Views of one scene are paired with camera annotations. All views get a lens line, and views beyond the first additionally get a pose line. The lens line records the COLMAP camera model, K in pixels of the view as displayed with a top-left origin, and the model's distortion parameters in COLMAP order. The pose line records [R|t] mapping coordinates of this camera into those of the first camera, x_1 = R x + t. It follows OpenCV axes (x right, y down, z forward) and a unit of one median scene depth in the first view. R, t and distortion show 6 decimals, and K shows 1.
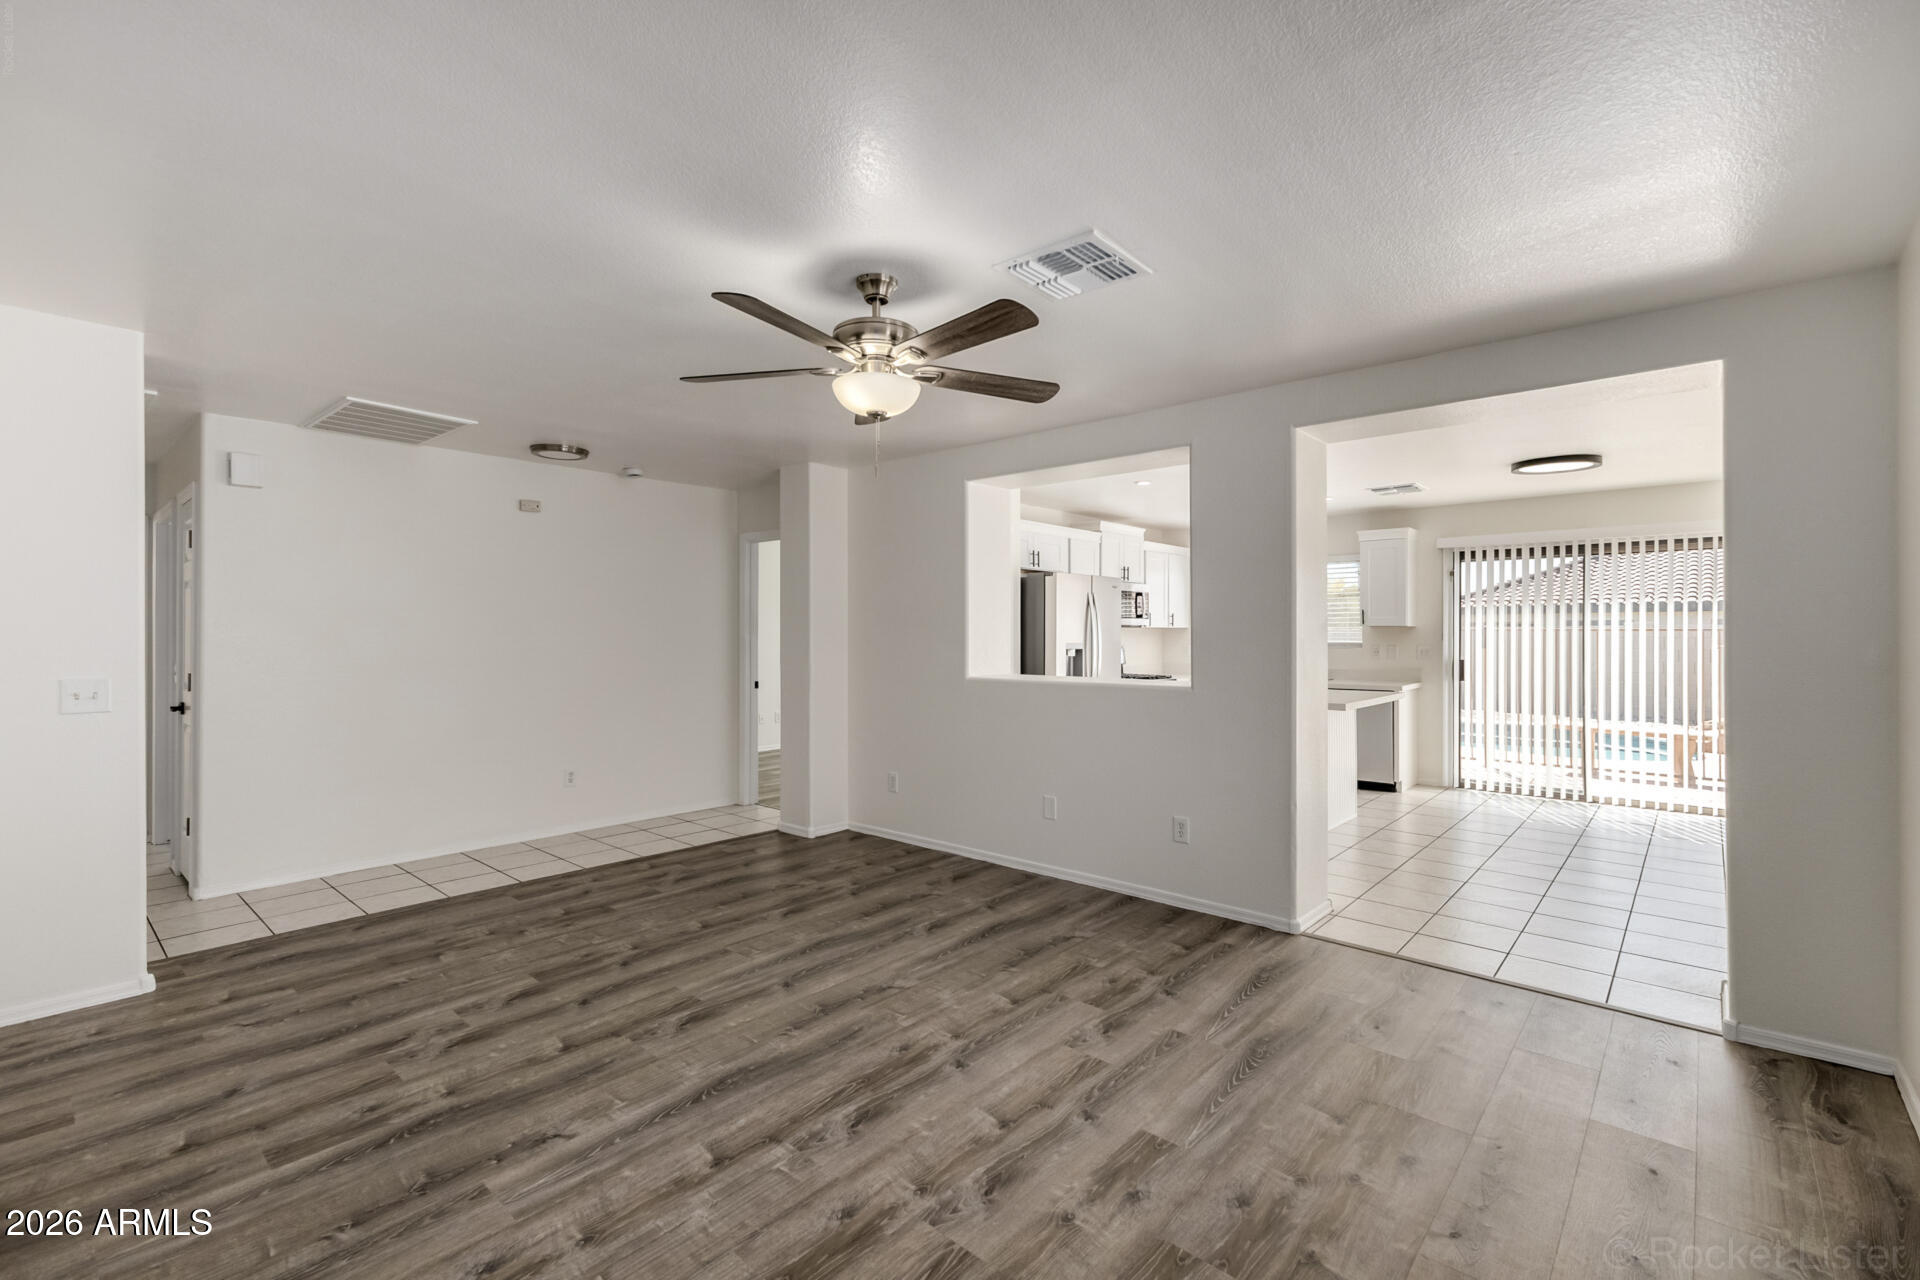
lens RADIAL K [[836.3, 0, 961.5], [0, 836.3, 636.9], [0, 0, 1]] dist [0.011393, -0.000419]
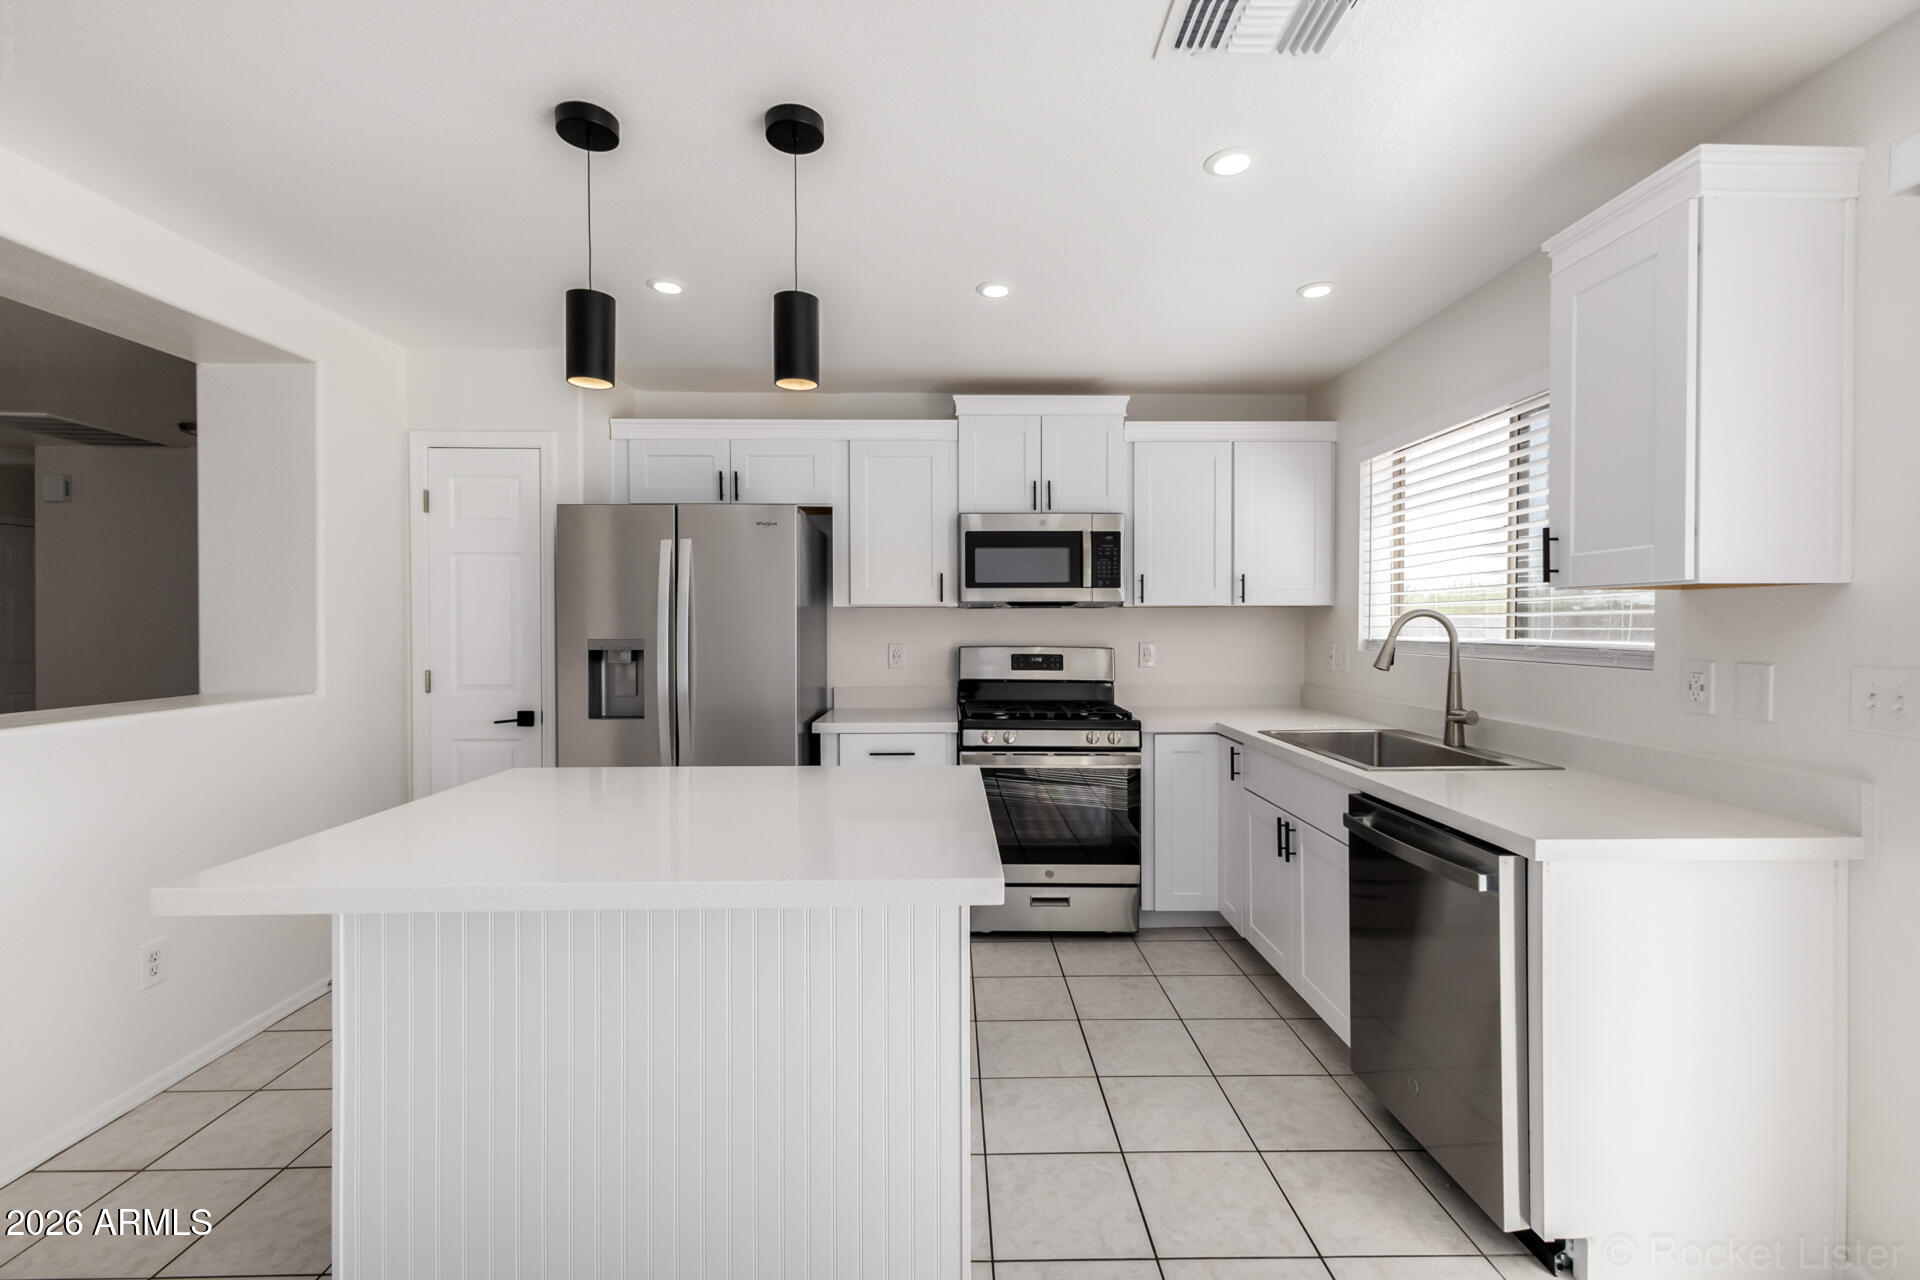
lens RADIAL K [[821.2, 0, 958.8], [0, 821.2, 632.3], [0, 0, 1]] dist [-0.001215, -0.000239]
pose [[0.673632, 0.008732, -0.739015, 1.153938], [0.000865, 0.999920, 0.012603, -0.006240], [0.739066, -0.009130, 0.673571, 1.439351]]
